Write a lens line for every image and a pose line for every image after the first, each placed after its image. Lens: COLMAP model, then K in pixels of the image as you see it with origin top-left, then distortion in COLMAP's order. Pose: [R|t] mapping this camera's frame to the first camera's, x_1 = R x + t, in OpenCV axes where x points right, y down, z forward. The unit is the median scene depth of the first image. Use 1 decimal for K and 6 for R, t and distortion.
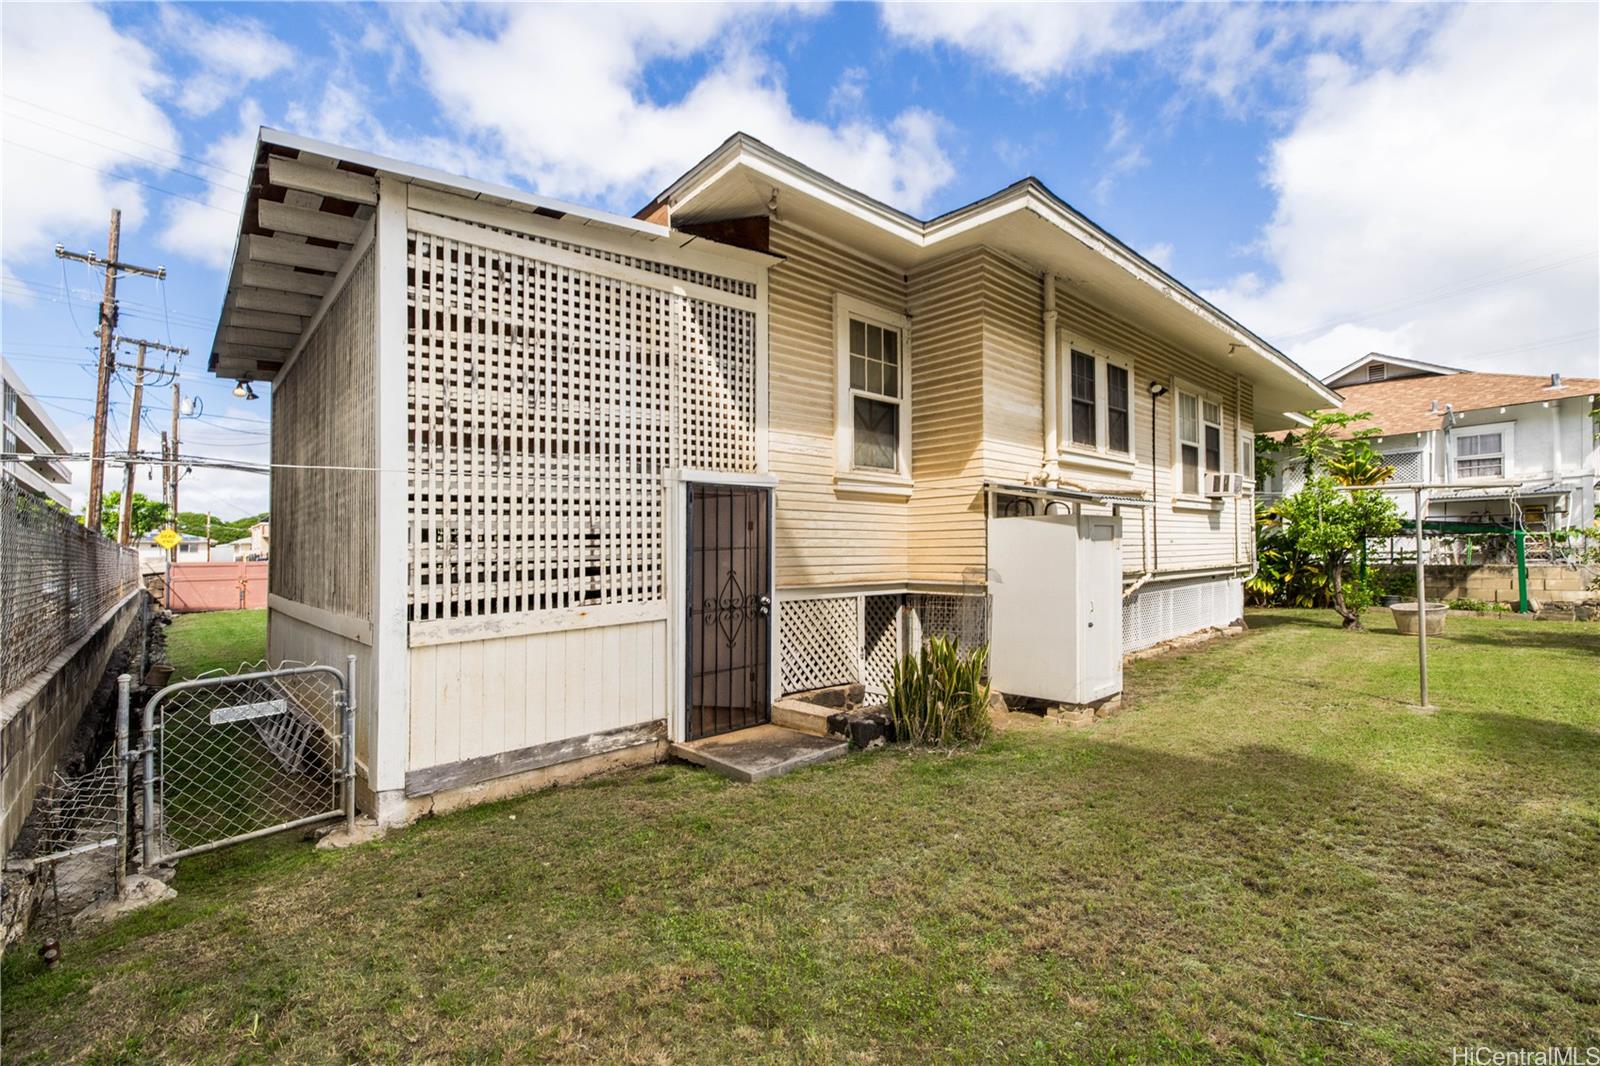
lens RADIAL K [[696.5, 0, 798.2], [0, 696.5, 531.3], [0, 0, 1]] dist [0.000976, -0.000143]
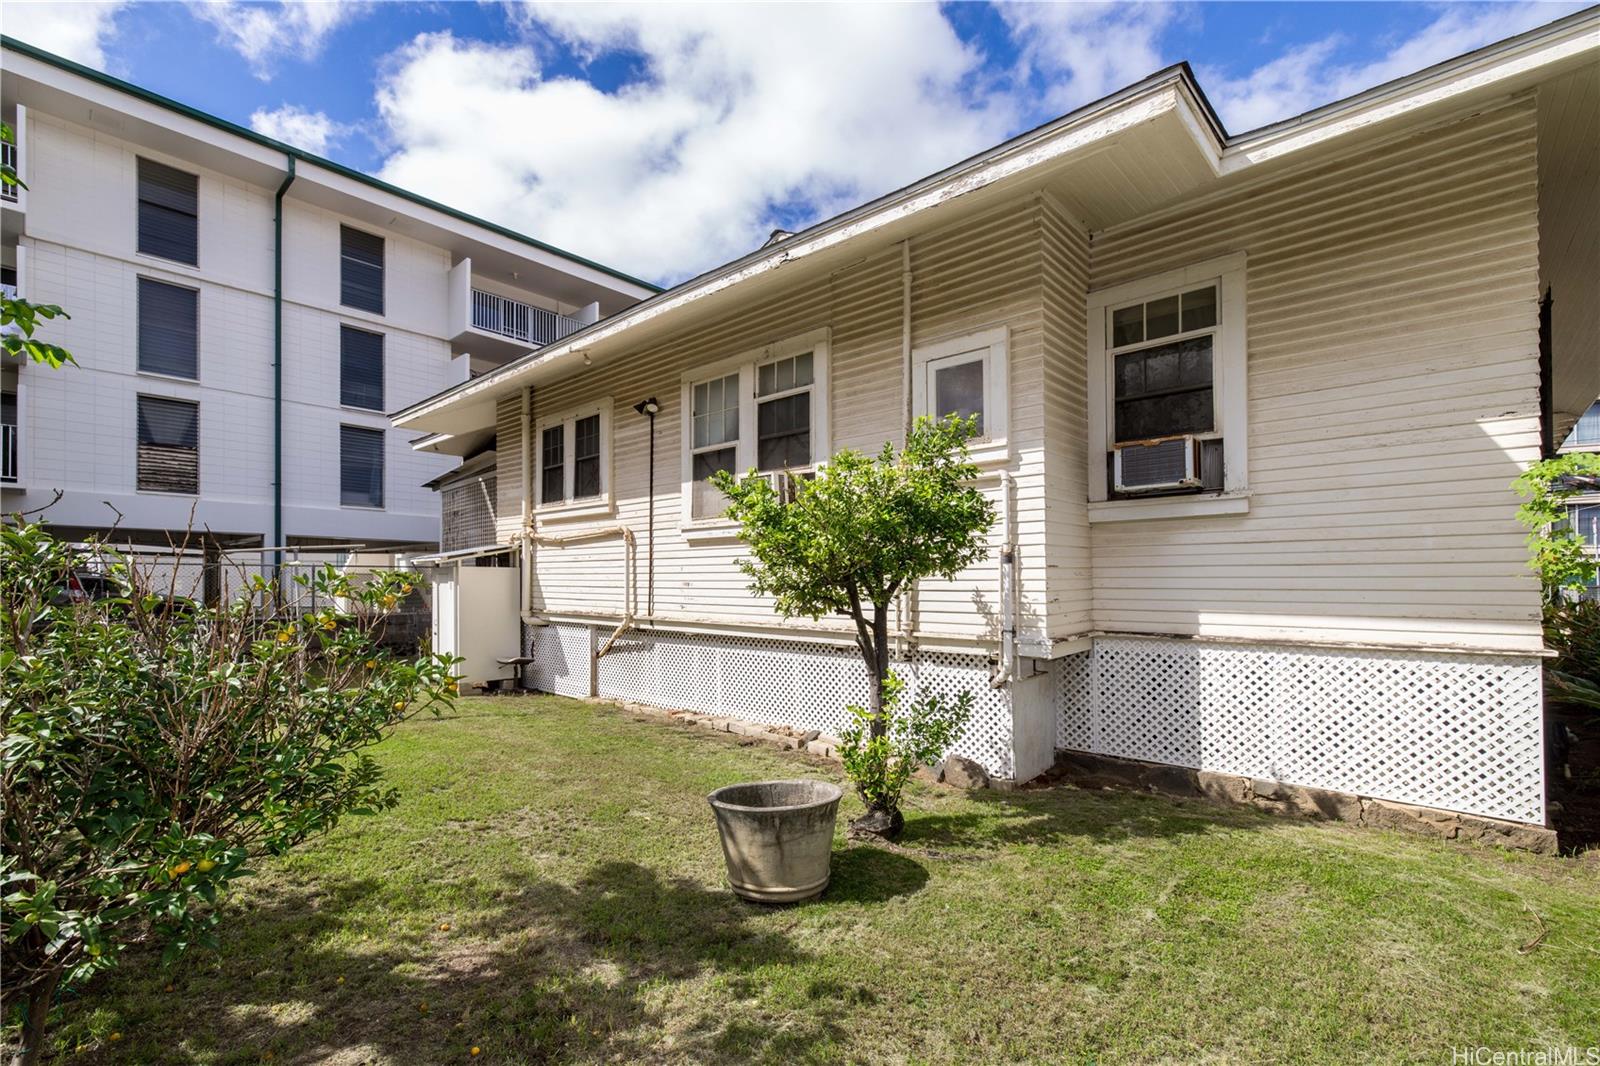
lens RADIAL K [[696.5, 0, 777.6], [0, 696.5, 571.3], [0, 0, 1]] dist [0.000976, -0.000143]
pose [[0.071210, 0.000738, -0.997461, 1.428127], [0.017779, 0.999840, 0.002009, -0.000189], [0.997303, -0.017876, 0.071186, 1.126539]]
